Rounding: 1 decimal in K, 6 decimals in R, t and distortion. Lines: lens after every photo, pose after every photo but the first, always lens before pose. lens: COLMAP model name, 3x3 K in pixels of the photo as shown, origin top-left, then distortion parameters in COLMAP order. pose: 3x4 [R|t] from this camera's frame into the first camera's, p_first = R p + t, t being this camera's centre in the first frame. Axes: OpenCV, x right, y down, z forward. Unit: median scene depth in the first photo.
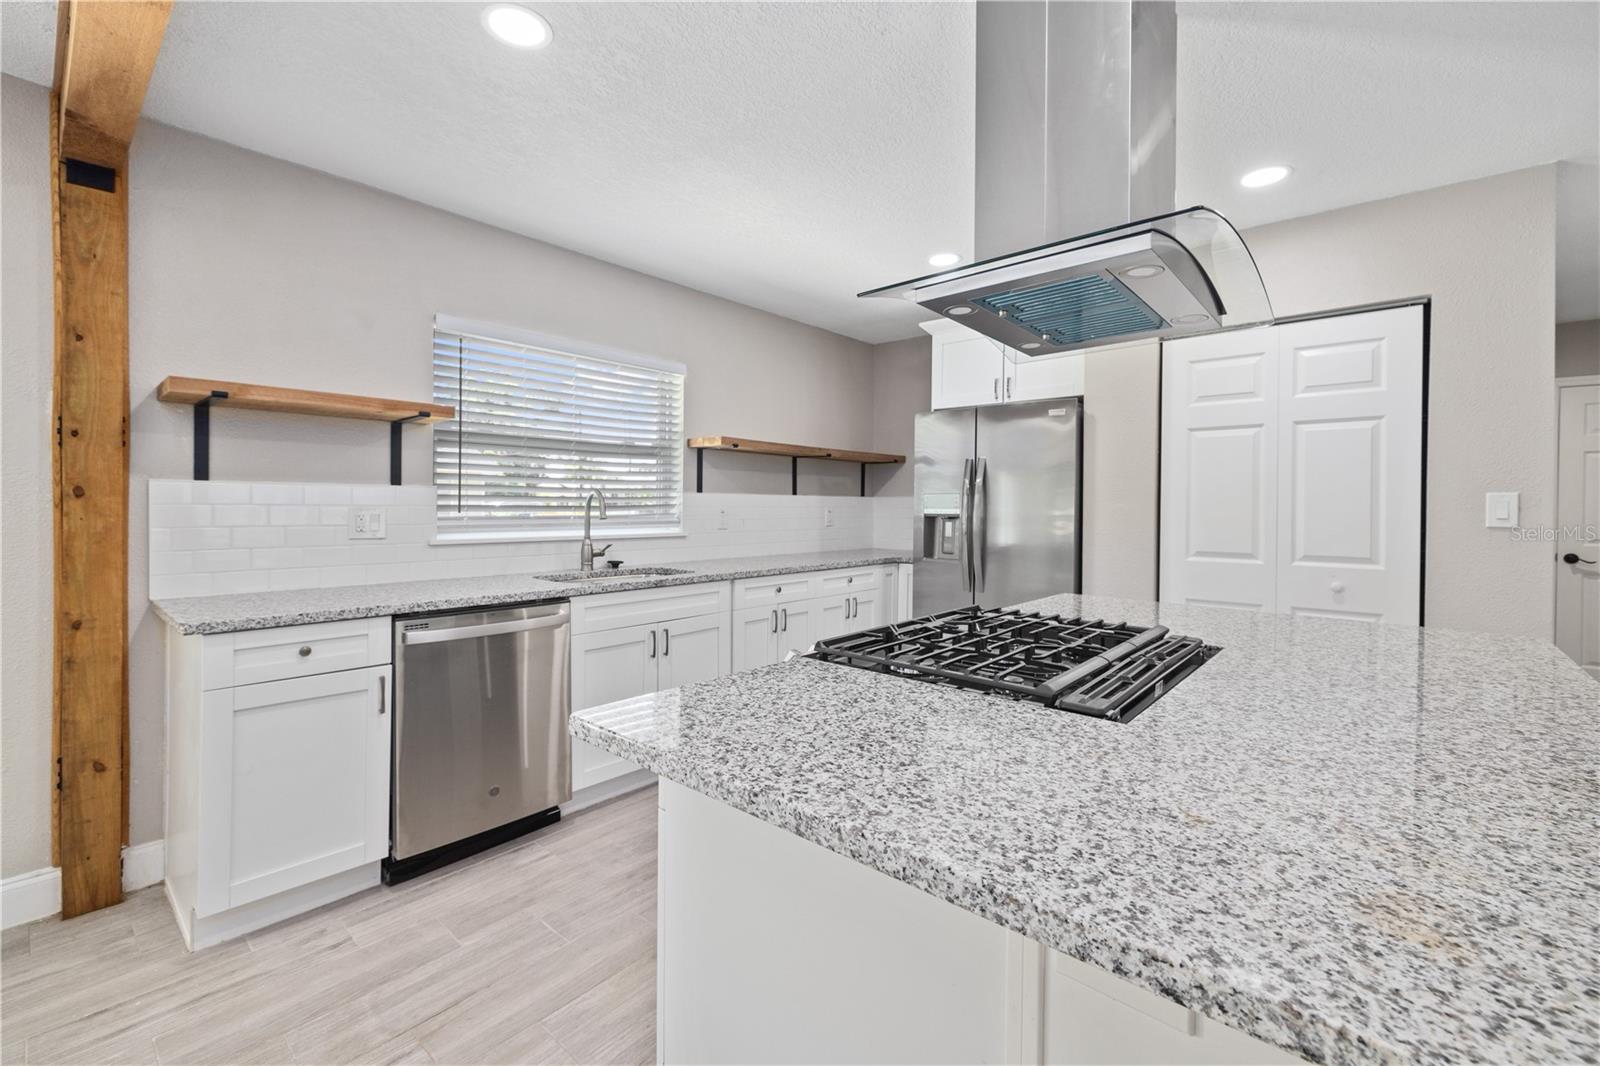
lens RADIAL K [[678.6, 0, 791.4], [0, 678.6, 509.7], [0, 0, 1]] dist [0.001319, -0.000920]
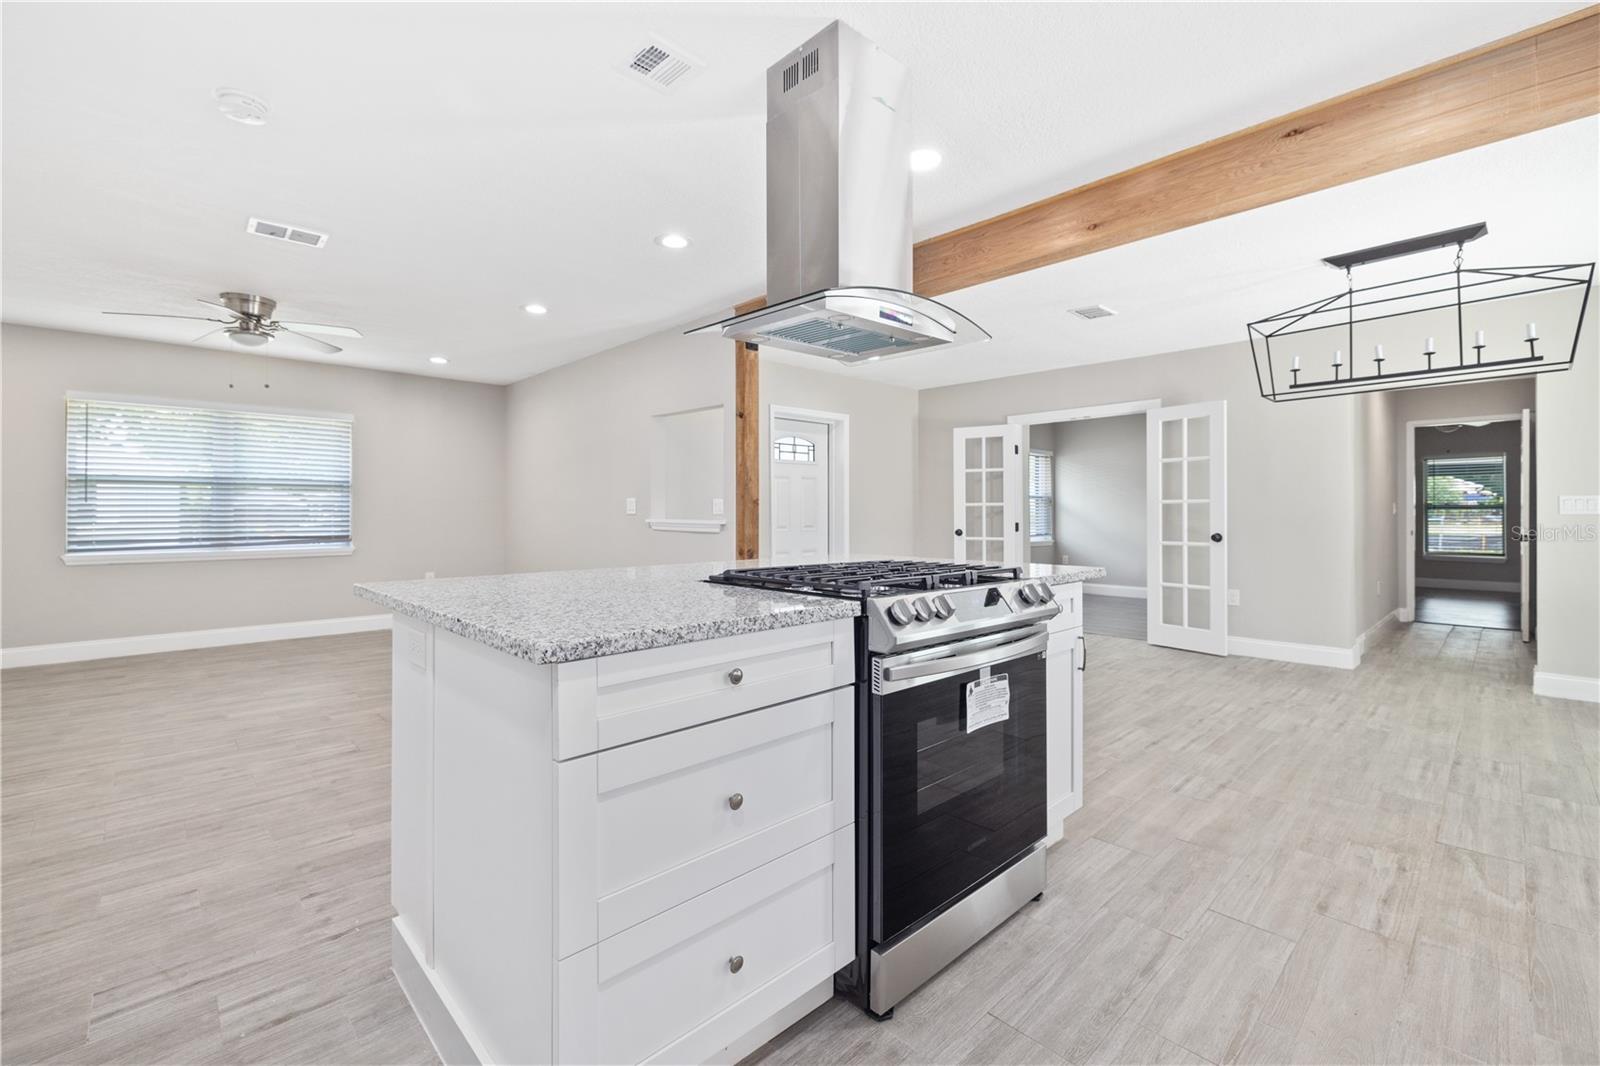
lens RADIAL K [[678.6, 0, 795.9], [0, 678.6, 516.7], [0, 0, 1]] dist [0.001319, -0.000920]
pose [[-0.995725, -0.010547, 0.091760, 0.182061], [-0.009355, 0.999866, 0.013411, 0.036268], [-0.091890, 0.012495, -0.995691, 1.171245]]
